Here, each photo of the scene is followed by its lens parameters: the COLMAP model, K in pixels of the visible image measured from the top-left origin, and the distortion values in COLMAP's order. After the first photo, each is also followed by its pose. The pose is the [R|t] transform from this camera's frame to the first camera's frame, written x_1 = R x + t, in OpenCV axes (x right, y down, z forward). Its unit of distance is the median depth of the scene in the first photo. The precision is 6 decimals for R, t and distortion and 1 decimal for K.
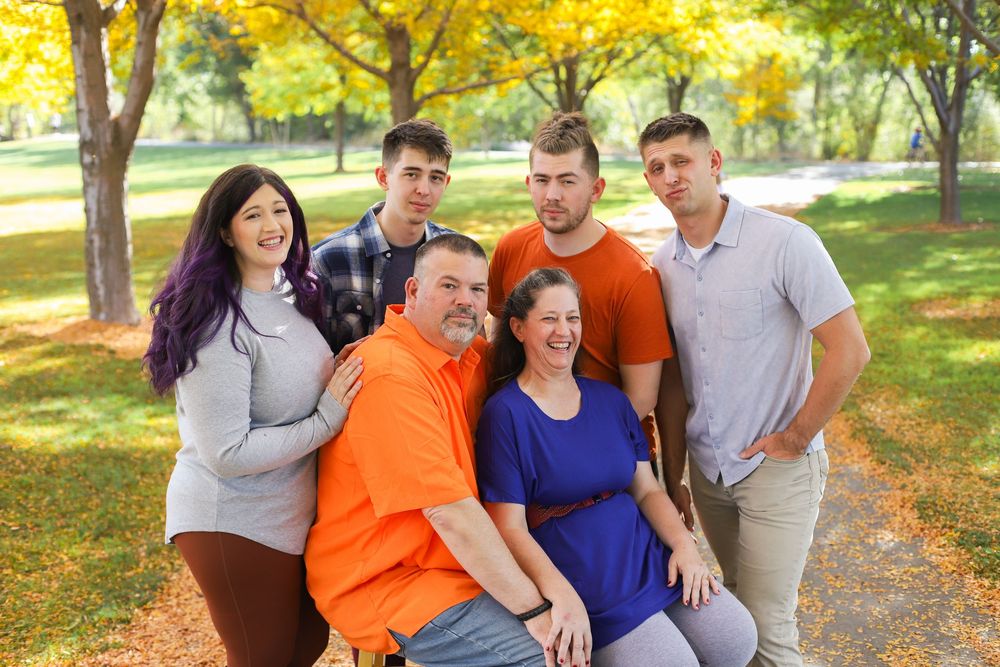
lens RADIAL K [[1466.3, 0, 500.0], [0, 1466.3, 333.5], [0, 0, 1]] dist [-0.126837, 0.080337]
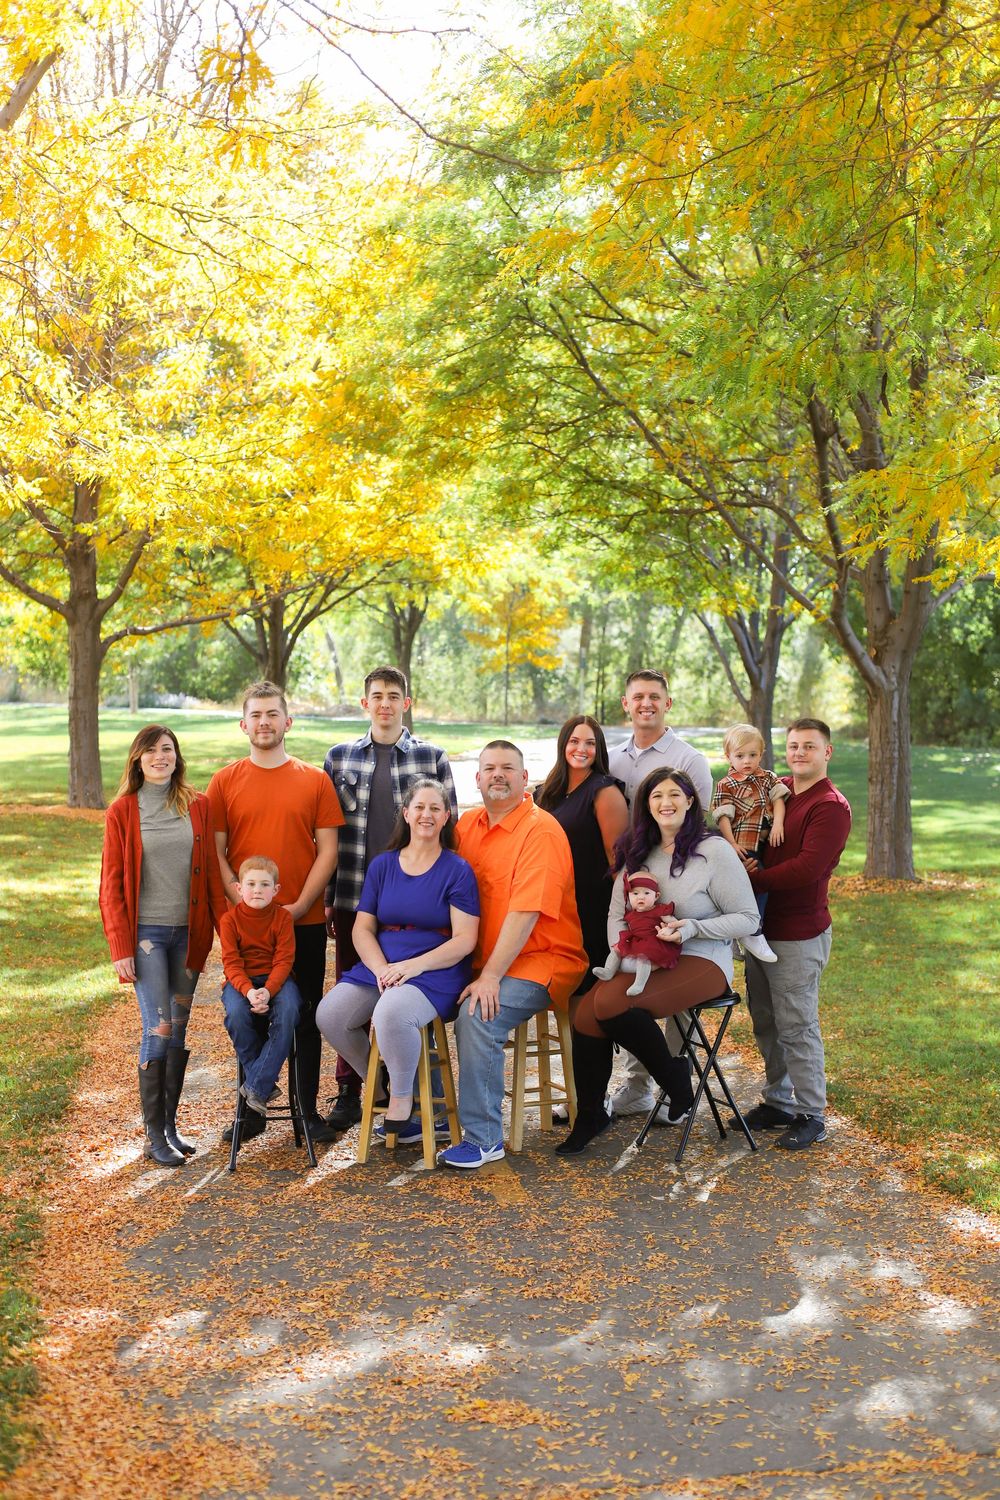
lens RADIAL K [[2204.1, 0, 500.0], [0, 2204.1, 750.0], [0, 0, 1]] dist [-0.128067, 0.085687]
pose [[0.983986, 0.011250, 0.177893, -0.061658], [0.007486, 0.994518, -0.104299, 0.025940], [-0.178091, 0.103960, 0.978507, -0.208721]]
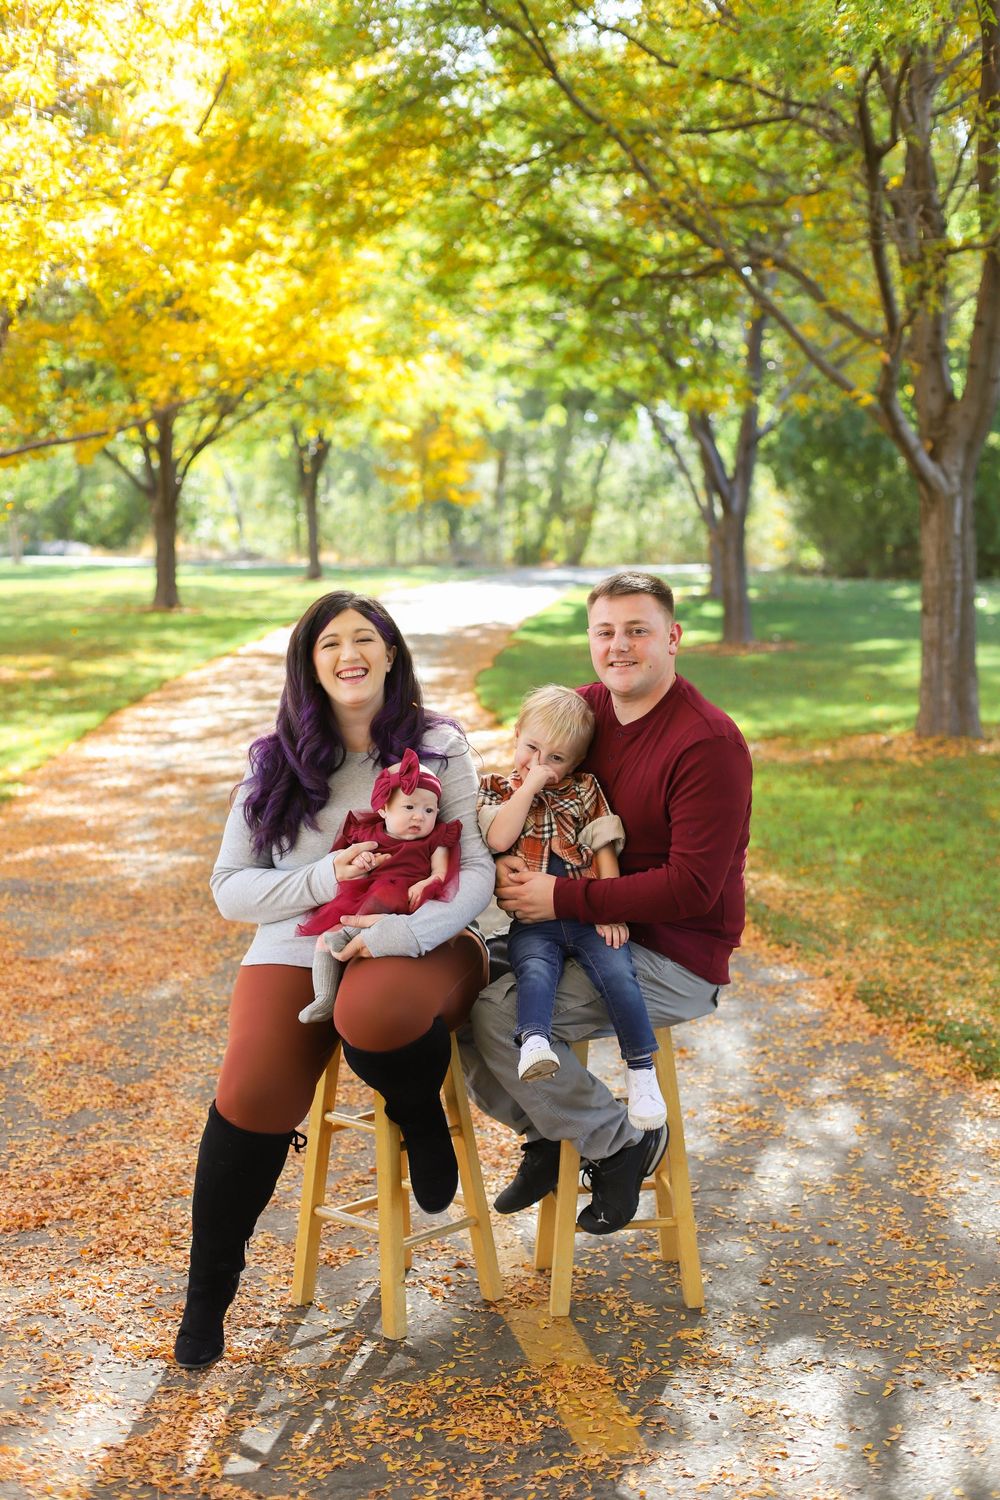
lens RADIAL K [[2194.8, 0, 500.0], [0, 2194.8, 750.0], [0, 0, 1]] dist [-0.104370, -0.018555]
pose [[0.975239, -0.021577, 0.220098, -0.038684], [0.030029, 0.998932, -0.035129, 0.010376], [-0.219105, 0.040869, 0.974845, -0.001914]]
